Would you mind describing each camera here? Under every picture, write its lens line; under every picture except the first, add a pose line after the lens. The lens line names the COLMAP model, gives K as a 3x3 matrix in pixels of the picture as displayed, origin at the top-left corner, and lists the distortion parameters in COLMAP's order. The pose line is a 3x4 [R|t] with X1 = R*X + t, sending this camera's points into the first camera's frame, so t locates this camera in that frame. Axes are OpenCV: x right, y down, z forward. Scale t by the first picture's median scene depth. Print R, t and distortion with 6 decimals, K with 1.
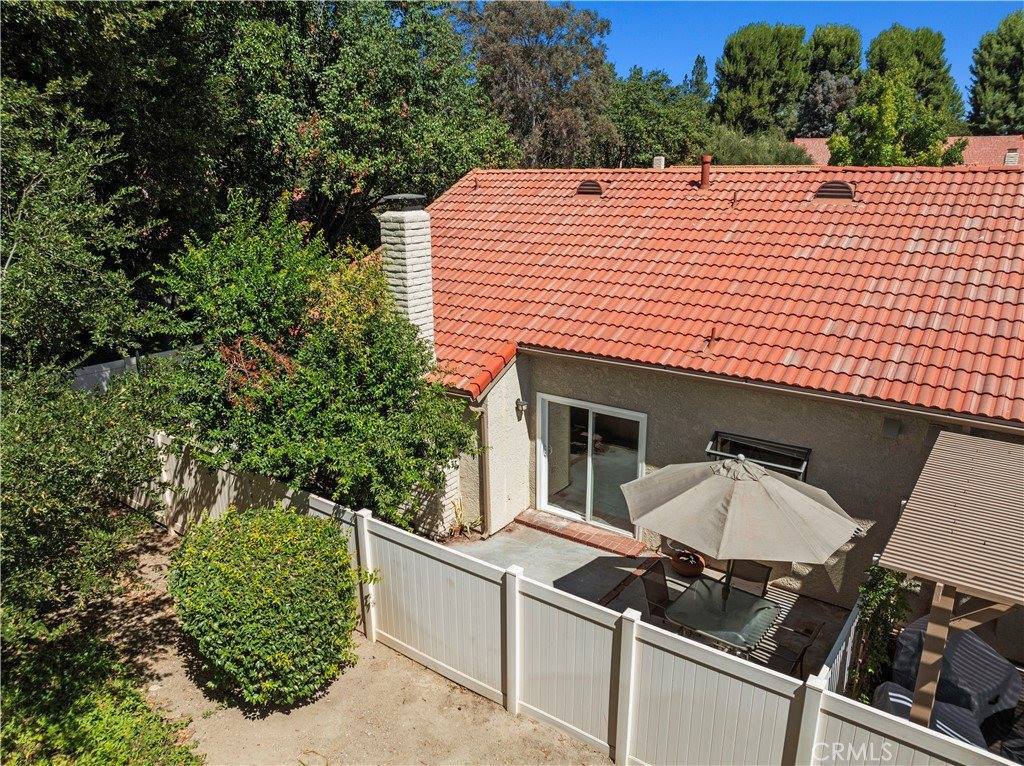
lens RADIAL K [[720.5, 0, 512.0], [0, 720.5, 383.0], [0, 0, 1]] dist [-0.067633, 0.041049]
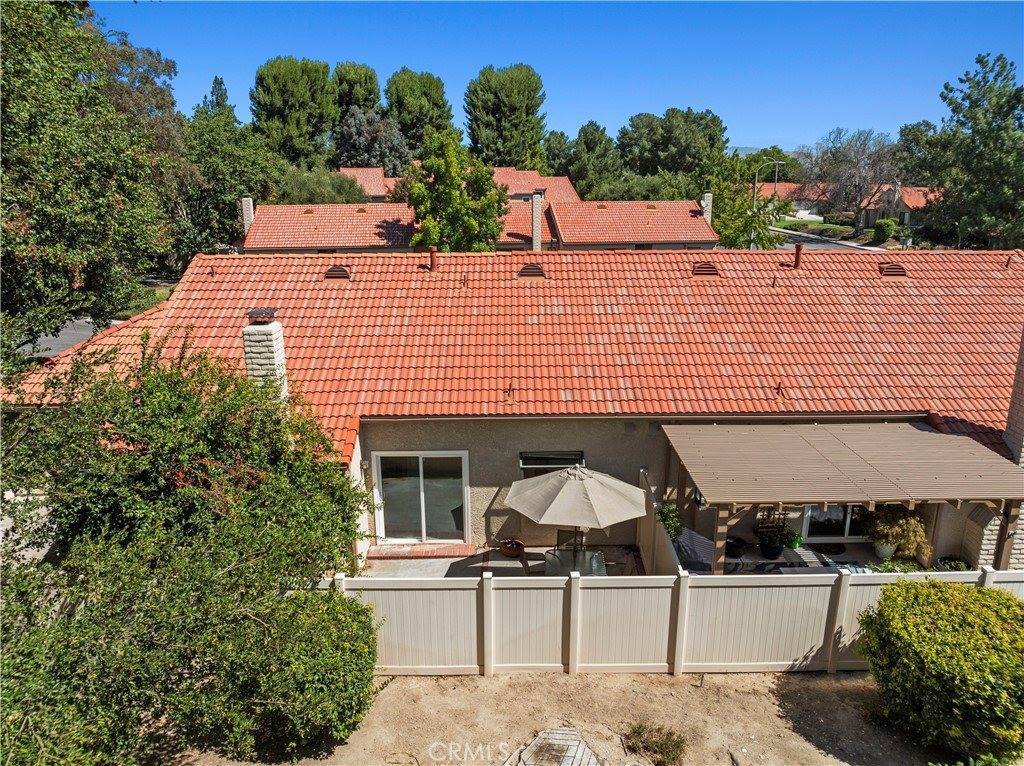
lens RADIAL K [[720.5, 0, 512.0], [0, 720.5, 383.0], [0, 0, 1]] dist [-0.067633, 0.041049]
pose [[0.804385, -0.157410, 0.572877, -0.114110], [0.166793, 0.985315, 0.036539, -0.026893], [-0.570216, 0.066160, 0.818827, -0.040573]]
